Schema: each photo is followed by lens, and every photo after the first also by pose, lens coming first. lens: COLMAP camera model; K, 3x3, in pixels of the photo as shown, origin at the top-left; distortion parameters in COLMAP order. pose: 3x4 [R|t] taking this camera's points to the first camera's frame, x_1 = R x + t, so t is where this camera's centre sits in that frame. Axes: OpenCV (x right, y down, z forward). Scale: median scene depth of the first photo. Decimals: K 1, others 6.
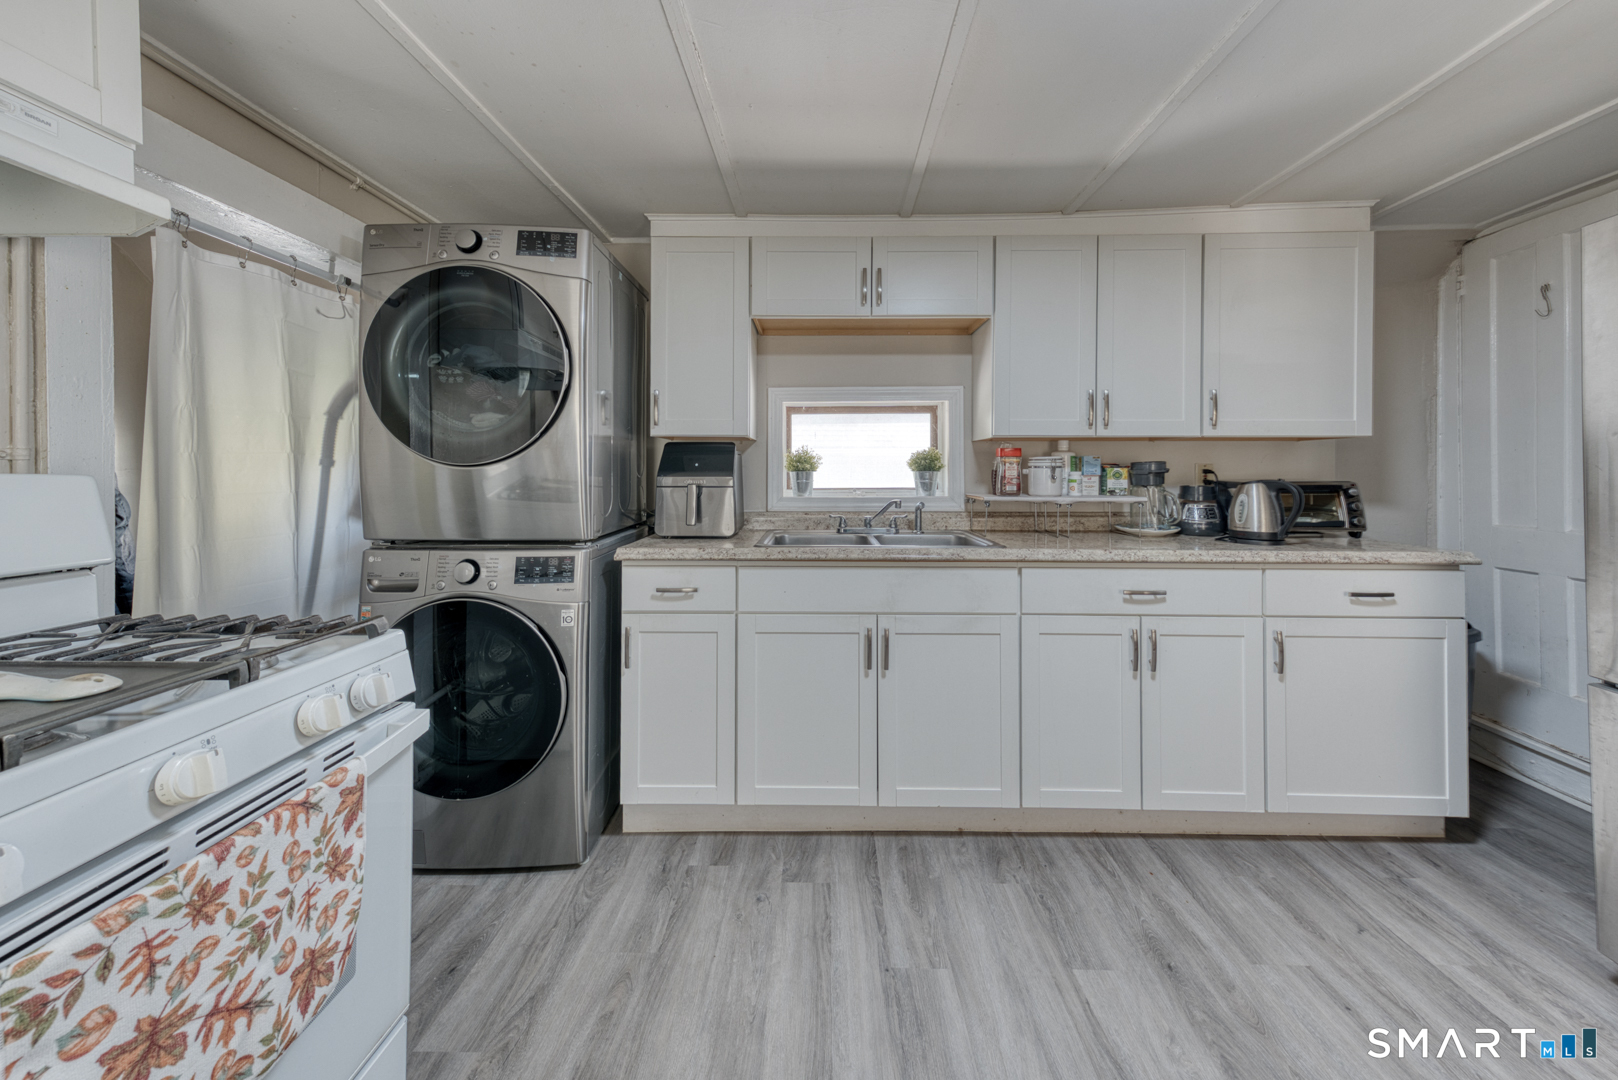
lens RADIAL K [[570.8, 0, 814.0], [0, 570.8, 471.6], [0, 0, 1]] dist [0.014333, -0.000231]
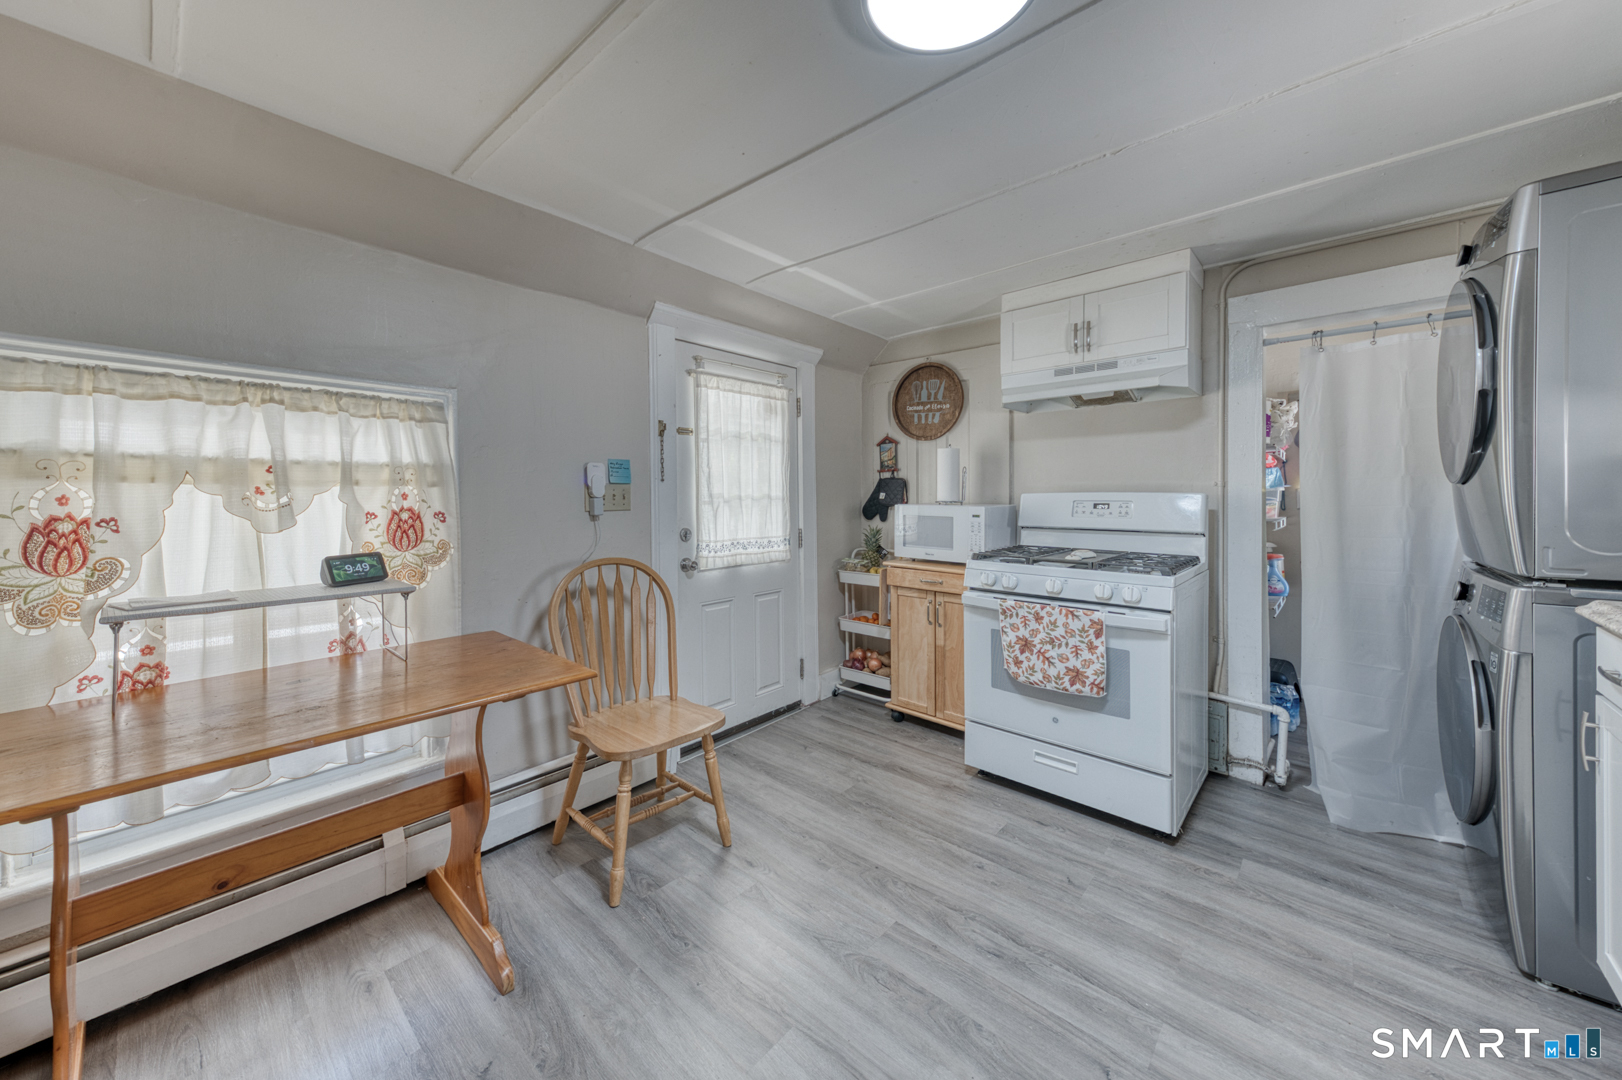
lens RADIAL K [[572.3, 0, 789.4], [0, 572.3, 492.5], [0, 0, 1]] dist [0.014333, -0.000231]
pose [[-0.653791, 0.010976, -0.756596, 2.234619], [0.012421, 0.999916, 0.003772, -0.030184], [0.756573, -0.006932, -0.653872, 1.910541]]
